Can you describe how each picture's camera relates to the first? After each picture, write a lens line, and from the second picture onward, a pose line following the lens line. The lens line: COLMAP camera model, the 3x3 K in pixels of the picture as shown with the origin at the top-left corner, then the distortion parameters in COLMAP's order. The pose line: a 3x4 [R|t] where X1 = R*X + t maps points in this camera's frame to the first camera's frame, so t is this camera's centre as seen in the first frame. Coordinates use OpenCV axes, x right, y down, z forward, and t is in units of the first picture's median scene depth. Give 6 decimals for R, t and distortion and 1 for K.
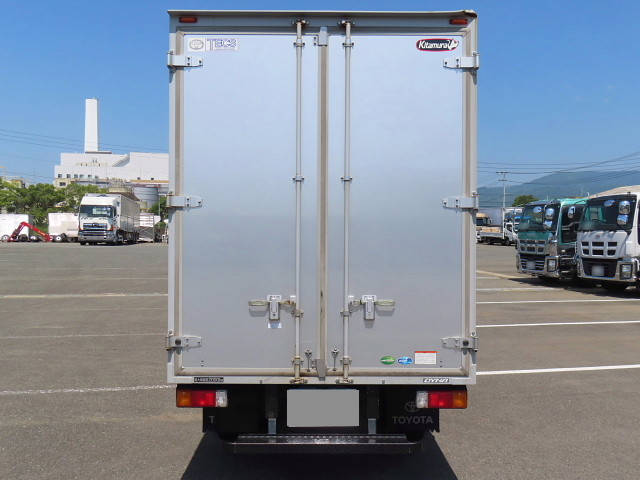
lens RADIAL K [[601.0, 0, 320.0], [0, 601.0, 240.0], [0, 0, 1]] dist [0.007493, 0.008024]
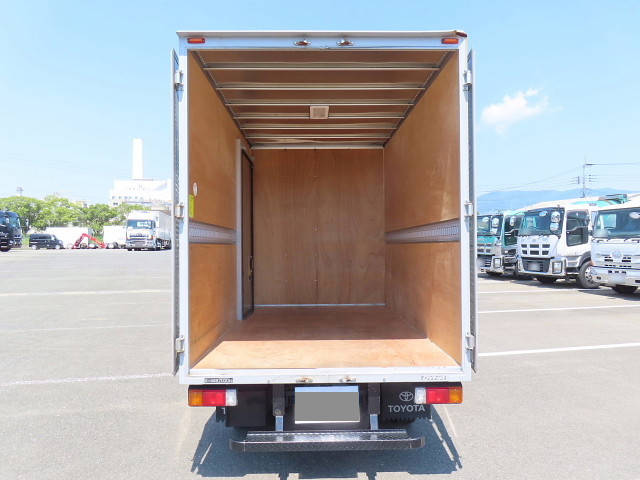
lens RADIAL K [[462.0, 0, 320.0], [0, 462.0, 240.0], [0, 0, 1]] dist [-0.001082, 0.000310]
pose [[0.999859, -0.010240, 0.013300, -0.008717], [0.010379, 0.999892, -0.010438, -0.001948], [-0.013192, 0.010574, 0.999857, 0.103066]]
